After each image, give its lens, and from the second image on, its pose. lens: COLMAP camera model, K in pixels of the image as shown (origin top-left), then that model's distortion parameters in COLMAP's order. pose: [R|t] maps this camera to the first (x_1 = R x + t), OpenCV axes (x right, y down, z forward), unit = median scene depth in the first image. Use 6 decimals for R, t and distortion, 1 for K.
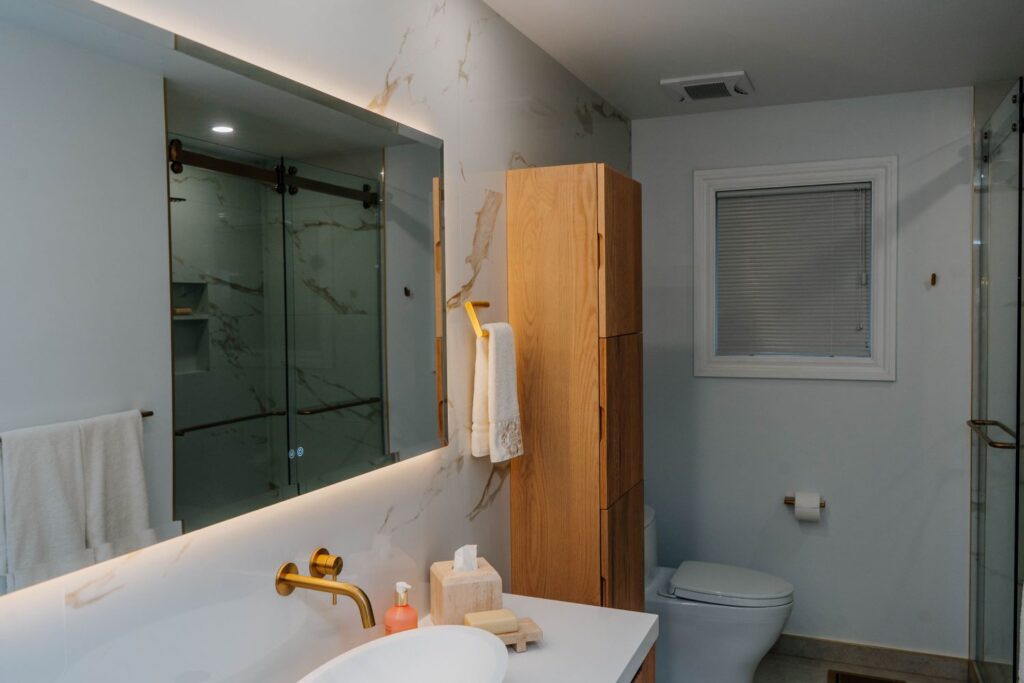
lens RADIAL K [[824.5, 0, 512.0], [0, 824.5, 341.5], [0, 0, 1]] dist [-0.006241, 0.000997]
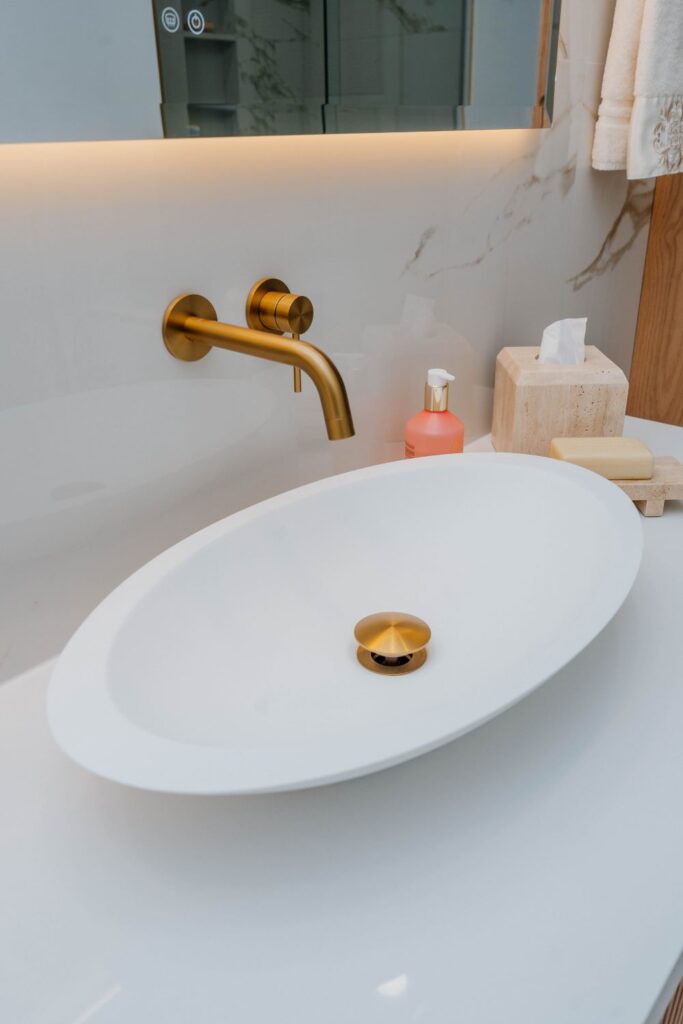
lens RADIAL K [[824.5, 0, 341.5], [0, 824.5, 512.0], [0, 0, 1]] dist [-0.006241, 0.000997]
pose [[0.953770, 0.123894, -0.273812, -0.028929], [-0.006501, 0.919367, 0.393347, 0.134461], [0.300467, -0.373383, 0.877670, 0.382785]]
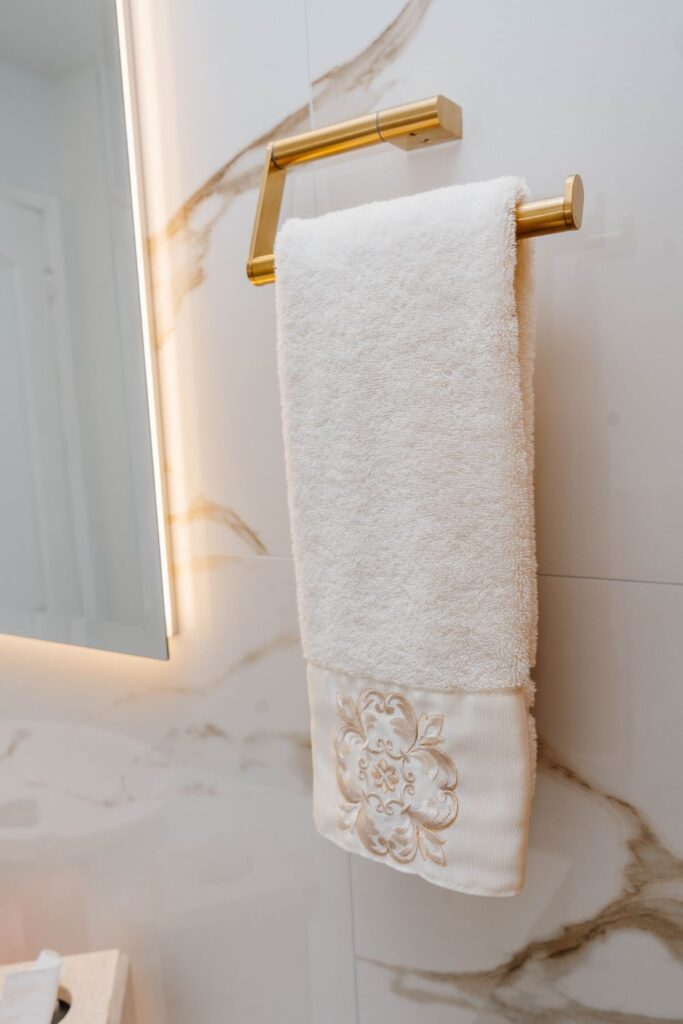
lens RADIAL K [[840.5, 0, 341.5], [0, 840.5, 512.0], [0, 0, 1]] dist [-0.003590, -0.003379]
pose [[-0.165762, 0.146799, -0.975178, 0.196067], [0.014837, 0.989118, 0.146375, 0.023329], [0.986054, 0.009794, -0.166136, 1.031952]]
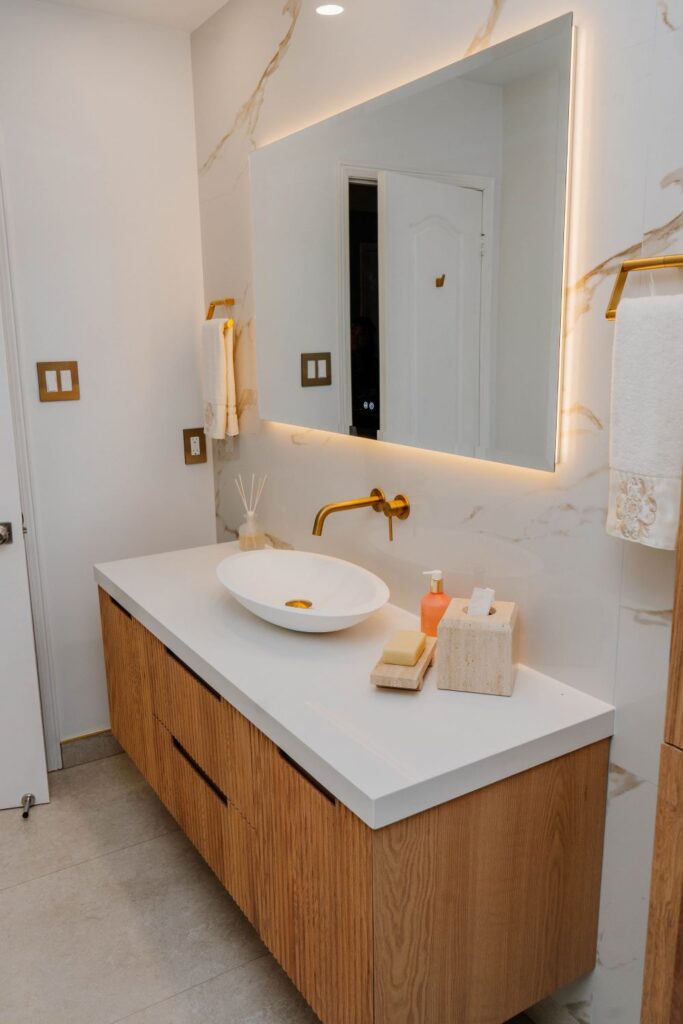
lens RADIAL K [[824.5, 0, 341.5], [0, 824.5, 512.0], [0, 0, 1]] dist [-0.006241, 0.000997]
pose [[-0.576516, 0.196055, -0.793216, 0.564582], [-0.010434, 0.968941, 0.247071, -0.015985], [0.817019, 0.150717, -0.556564, 1.160579]]
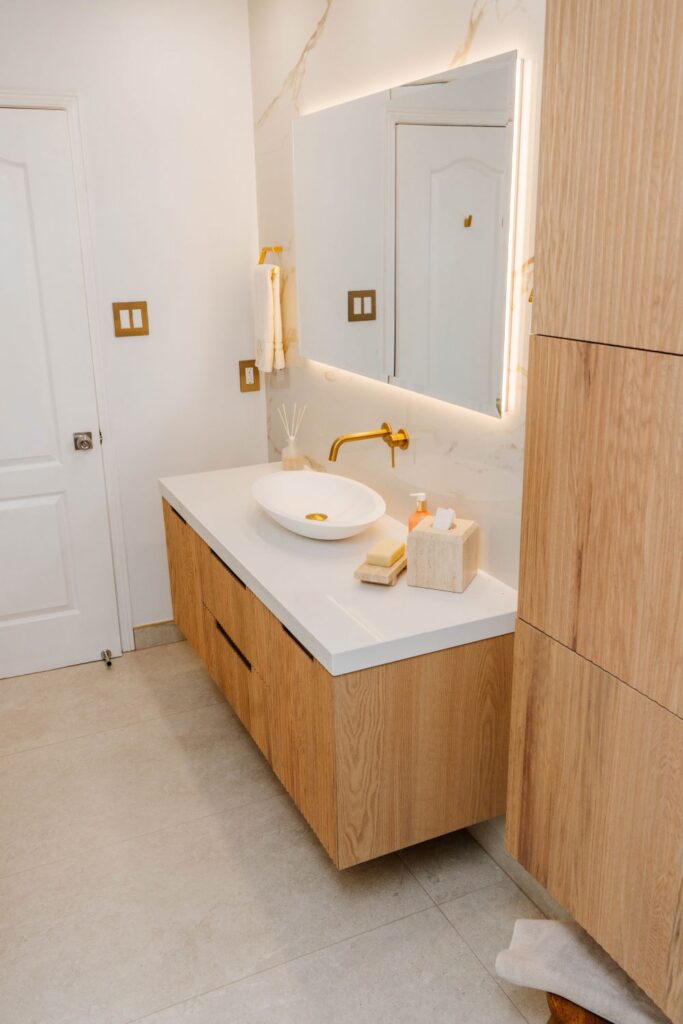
lens RADIAL K [[876.8, 0, 341.5], [0, 876.8, 512.0], [0, 0, 1]] dist [-0.004521, -0.001513]
pose [[-0.668509, 0.250121, -0.700383, 0.688099], [-0.006177, 0.939849, 0.341535, -0.098876], [0.743679, 0.232645, -0.626752, 1.386582]]
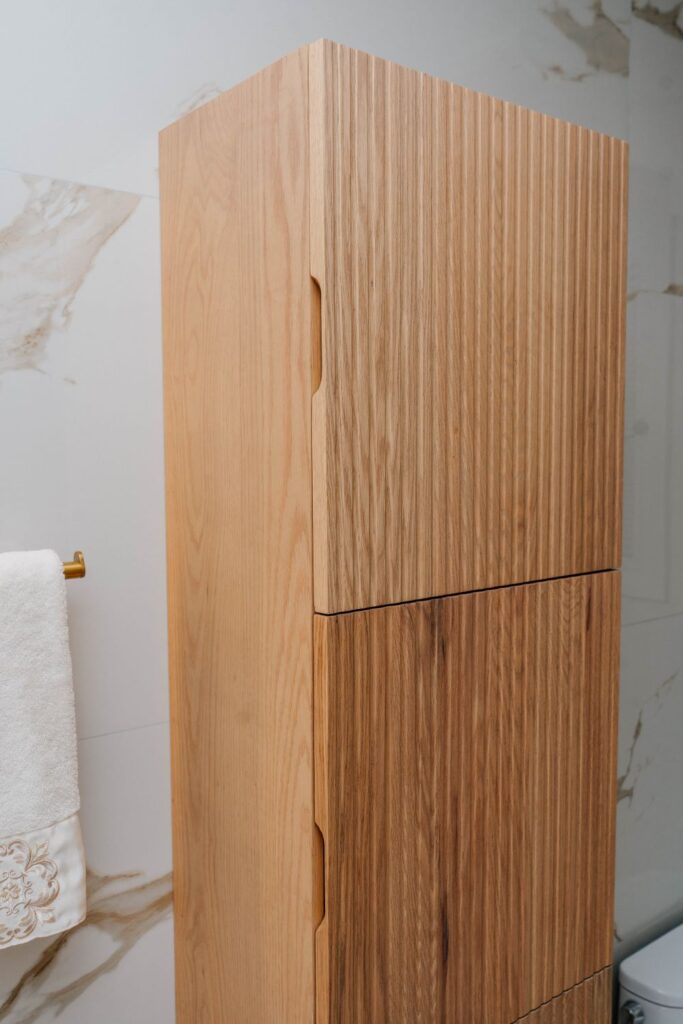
lens RADIAL K [[900.1, 0, 341.5], [0, 900.1, 512.0], [0, 0, 1]] dist [-0.004936, -0.006090]
pose [[0.875196, 0.048886, -0.481293, 0.297720], [-0.028107, 0.998339, 0.050294, -0.064546], [0.482952, -0.030490, 0.875116, 0.749315]]
